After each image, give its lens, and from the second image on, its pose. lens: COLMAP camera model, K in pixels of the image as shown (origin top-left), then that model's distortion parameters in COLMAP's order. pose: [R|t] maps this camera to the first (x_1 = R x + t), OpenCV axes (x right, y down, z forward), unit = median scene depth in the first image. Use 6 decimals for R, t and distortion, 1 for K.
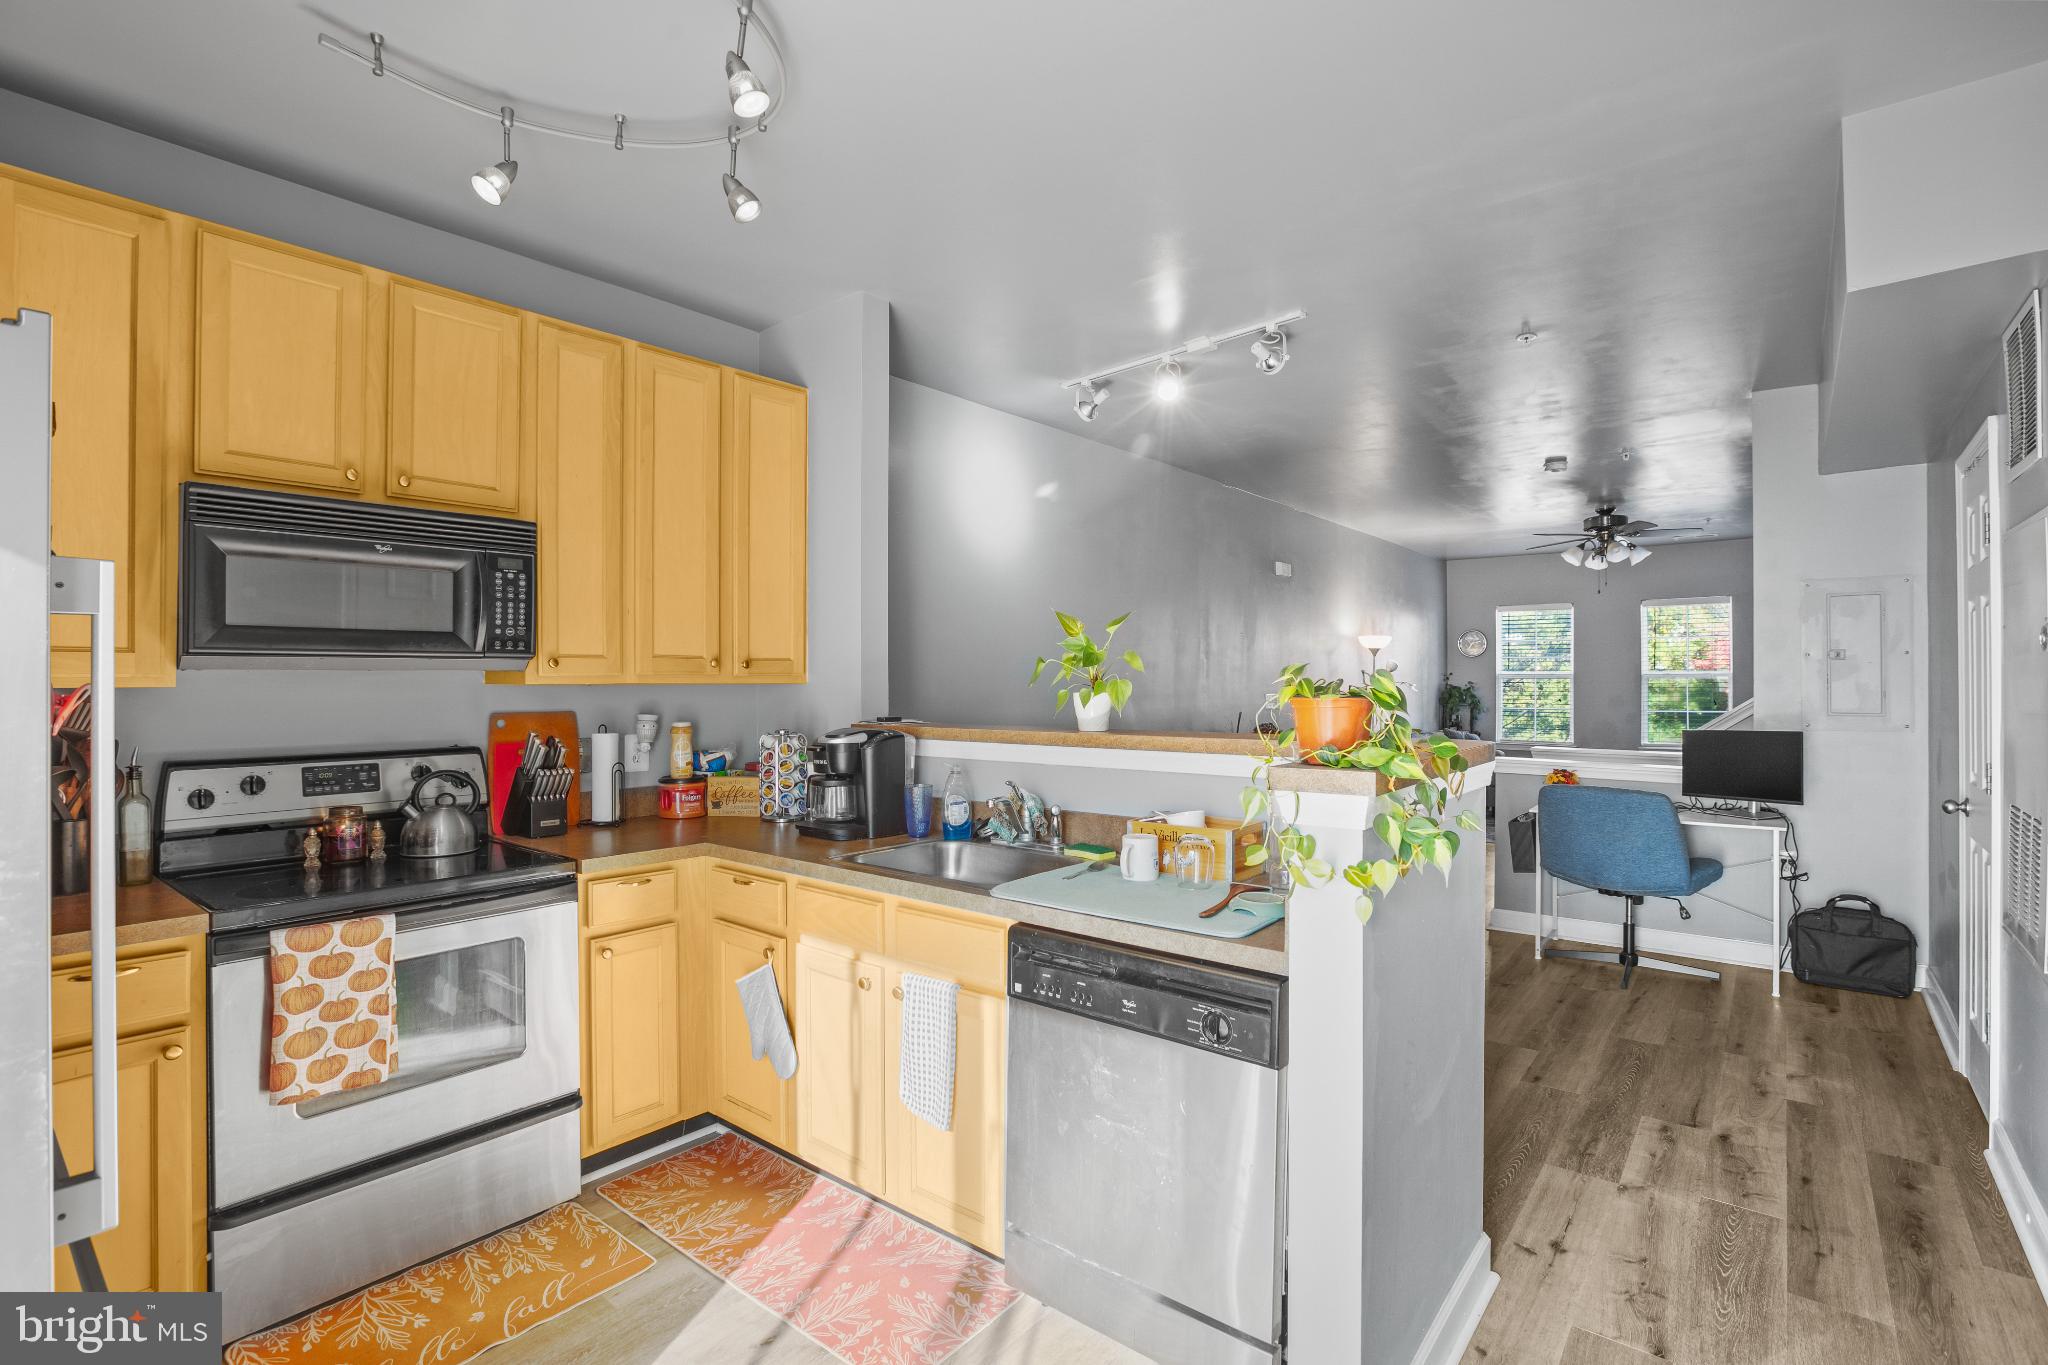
lens RADIAL K [[946.2, 0, 1017.0], [0, 946.2, 675.9], [0, 0, 1]] dist [-0.046733, 0.011771]
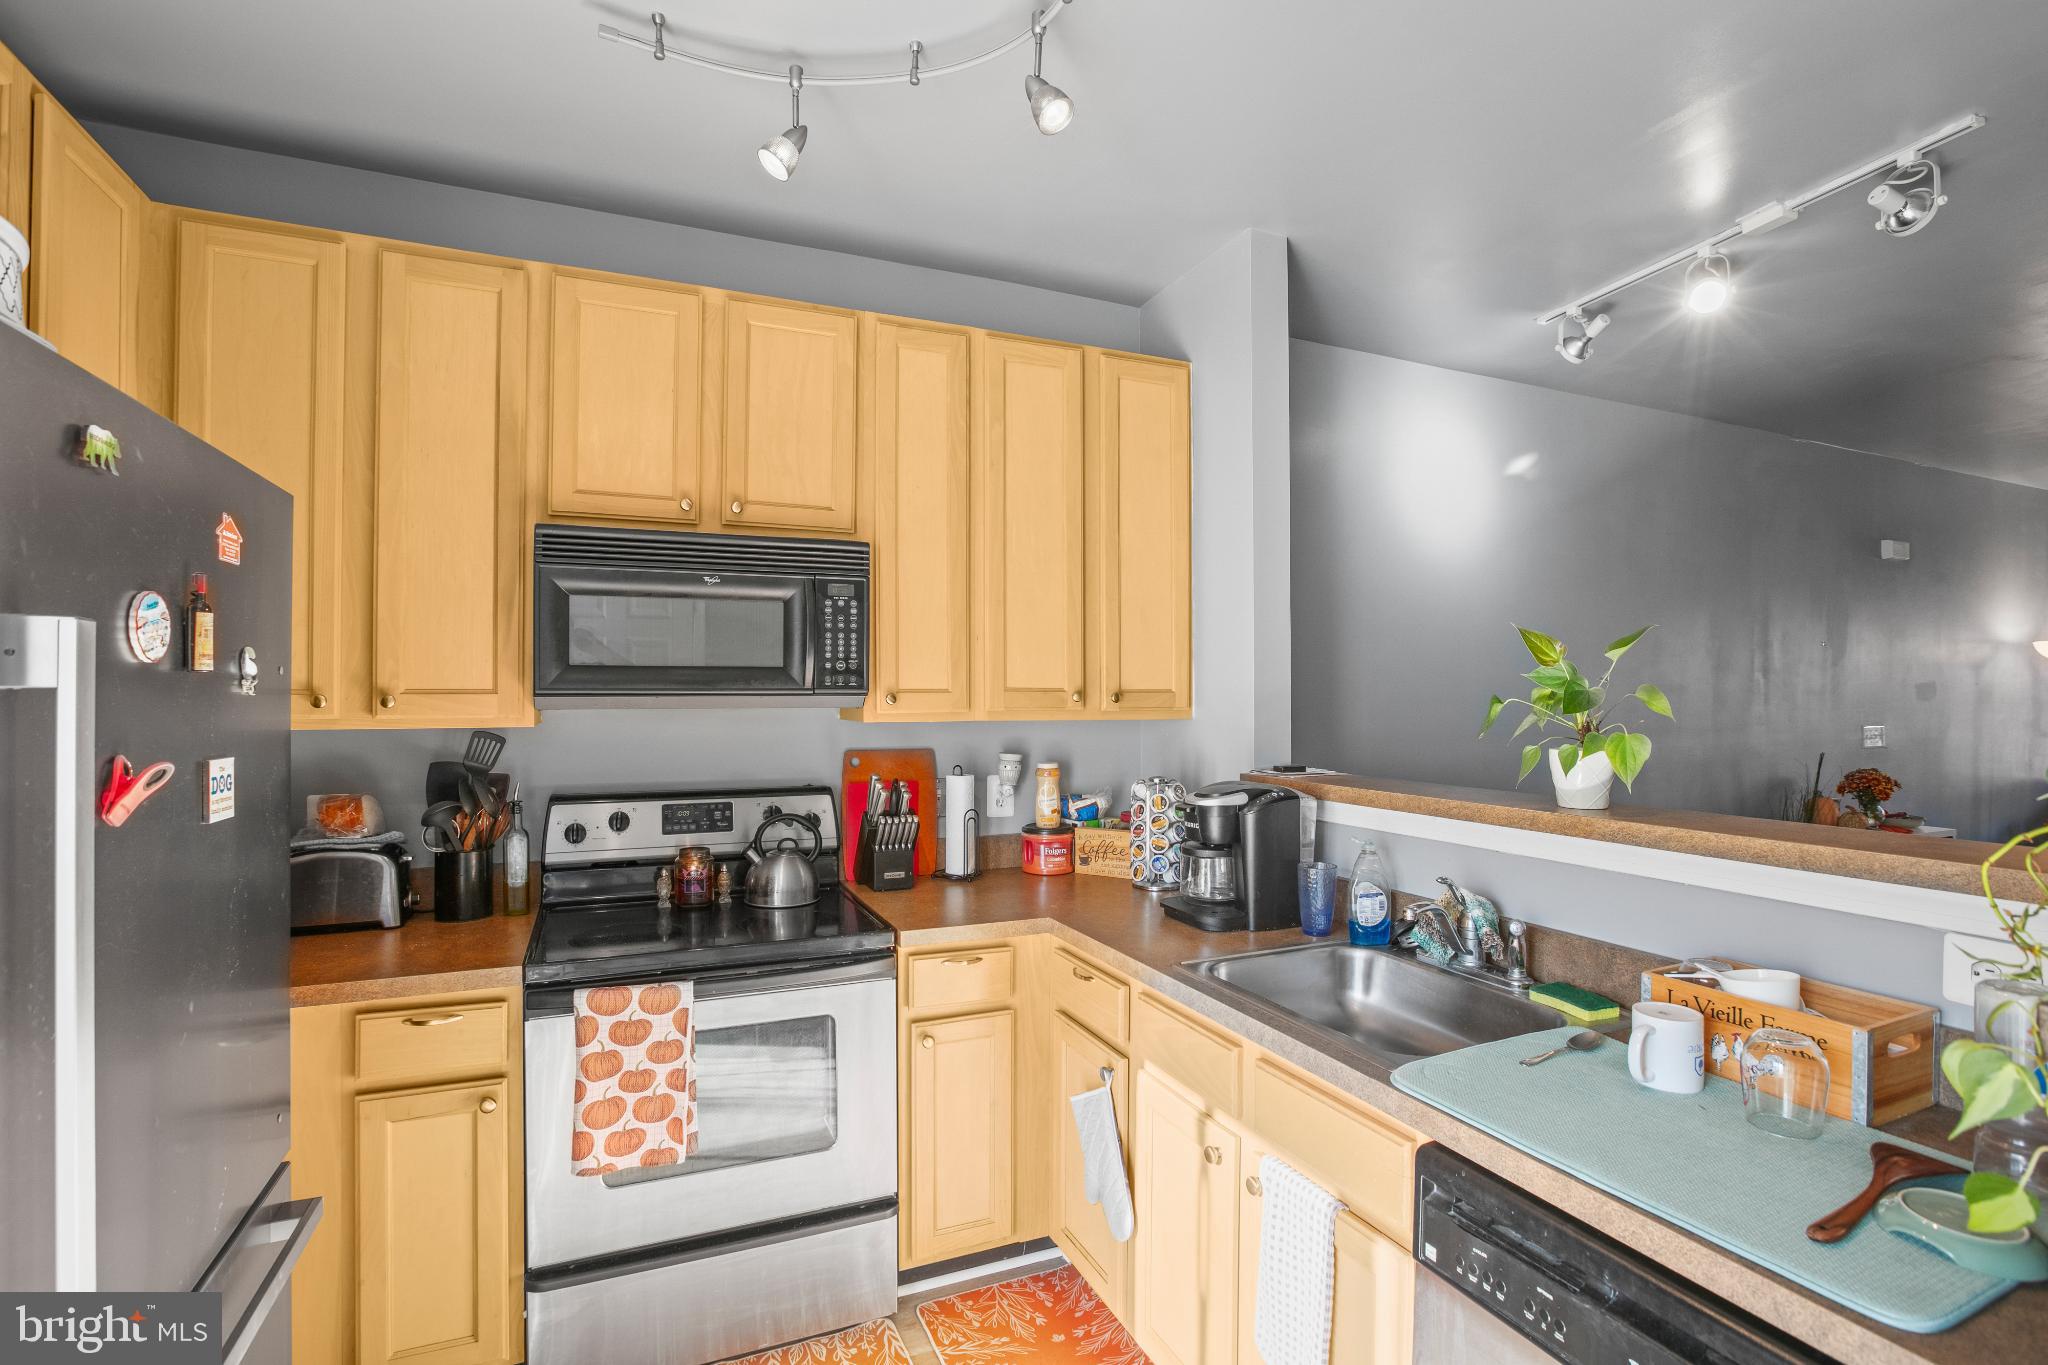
lens RADIAL K [[946.2, 0, 1026.6], [0, 946.2, 687.6], [0, 0, 1]] dist [-0.046733, 0.011771]
pose [[0.893054, 0.000798, -0.449949, 0.019909], [-0.001149, 0.999999, -0.000508, -0.018418], [0.449949, 0.000971, 0.893054, 0.187241]]
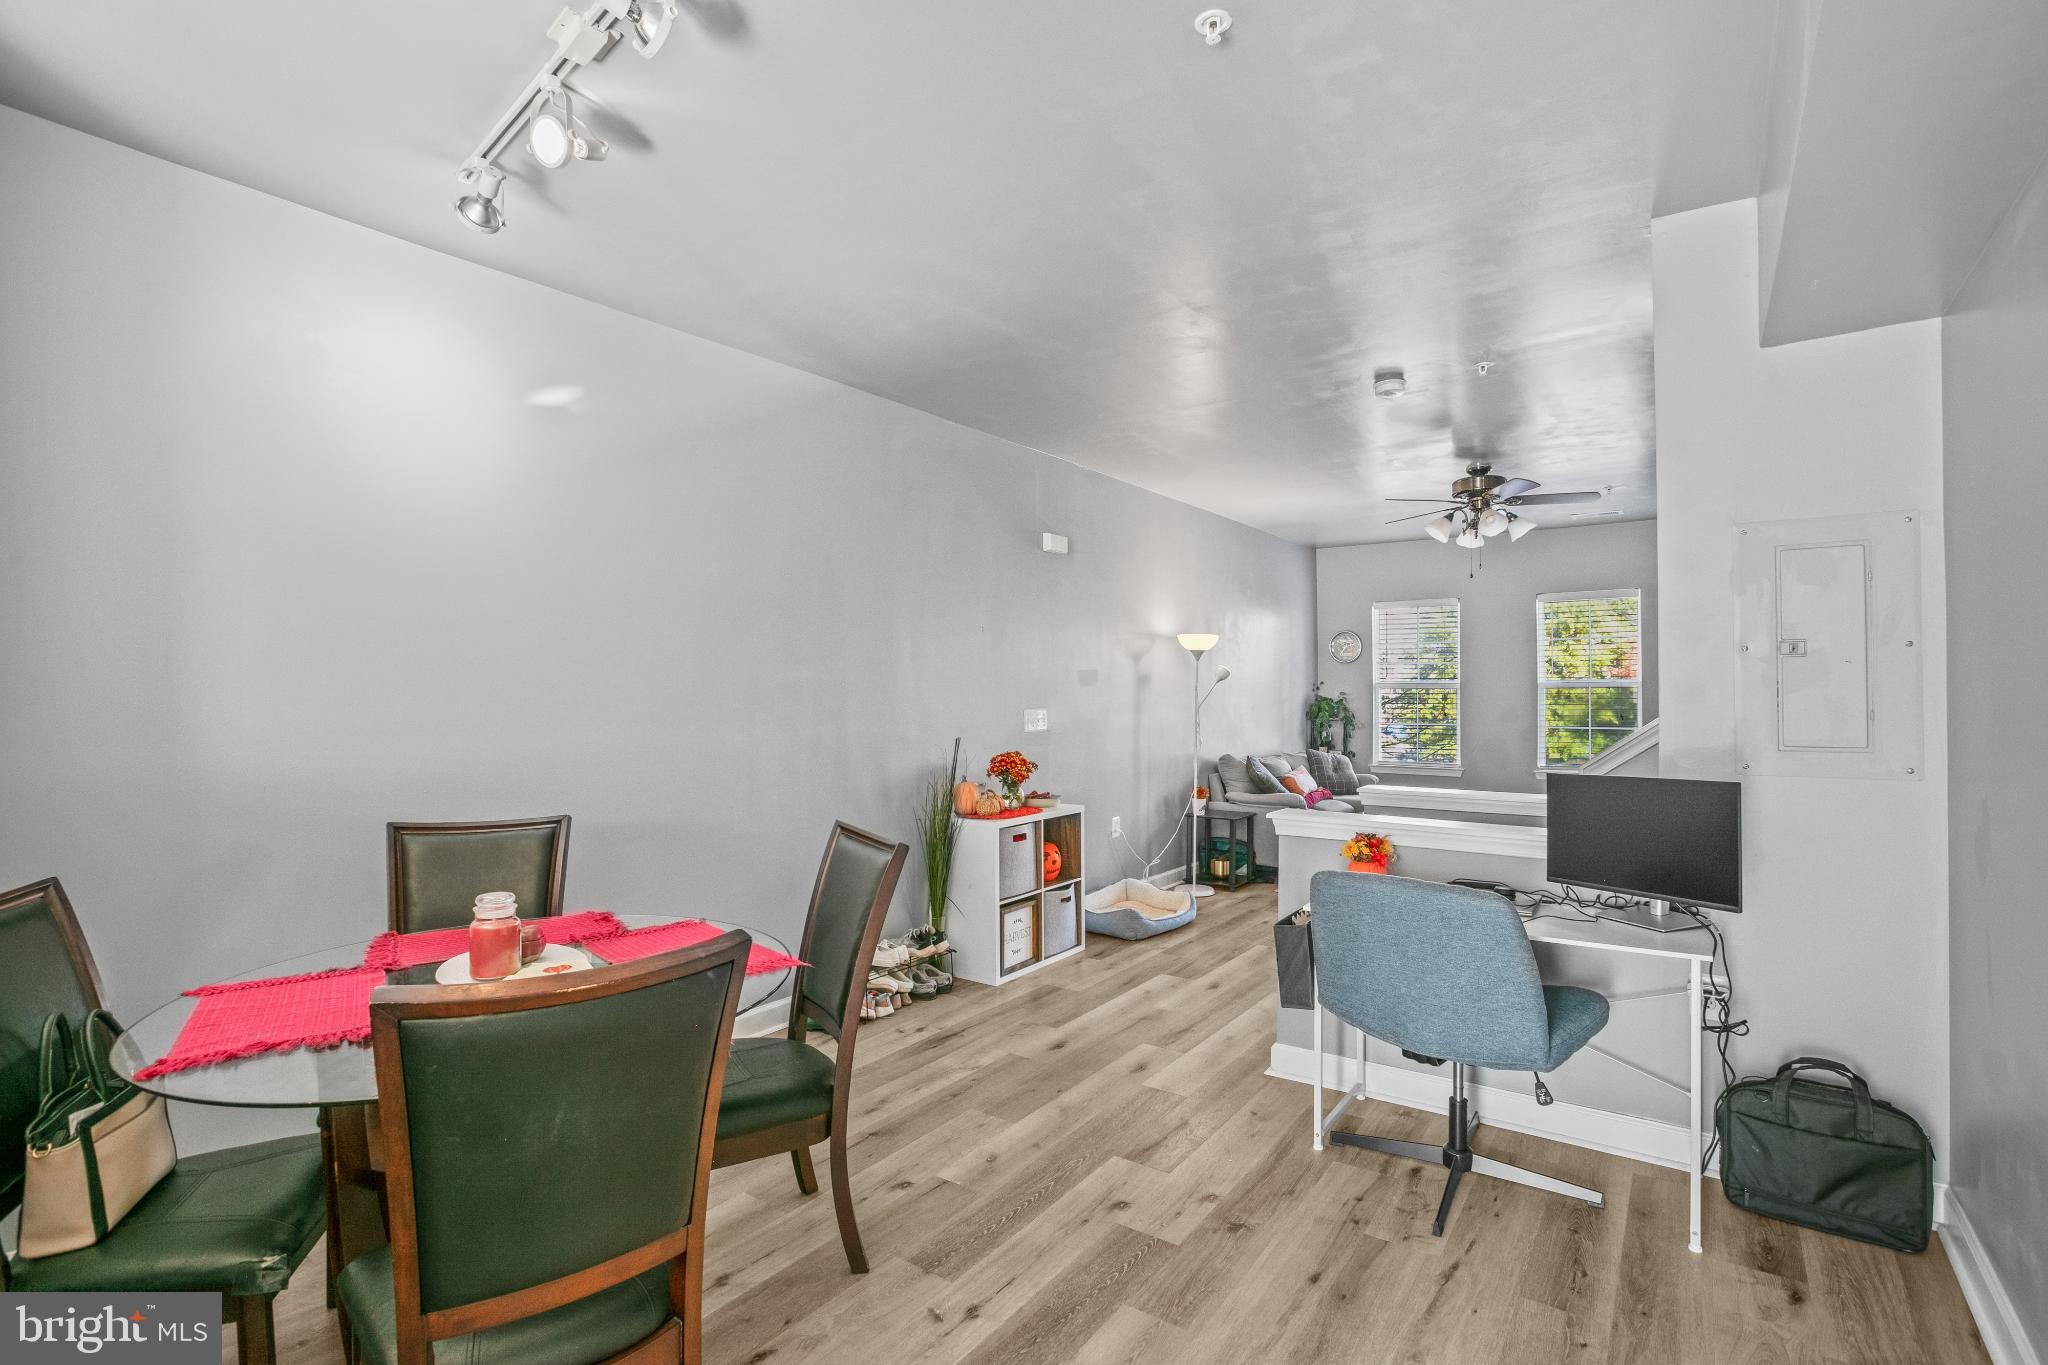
lens RADIAL K [[946.2, 0, 1022.7], [0, 946.2, 684.2], [0, 0, 1]] dist [-0.046733, 0.011771]
pose [[0.997986, -0.003600, 0.063331, 0.415962], [0.003760, 0.999990, -0.002420, -0.000404], [-0.063321, 0.002653, 0.997990, 0.507626]]
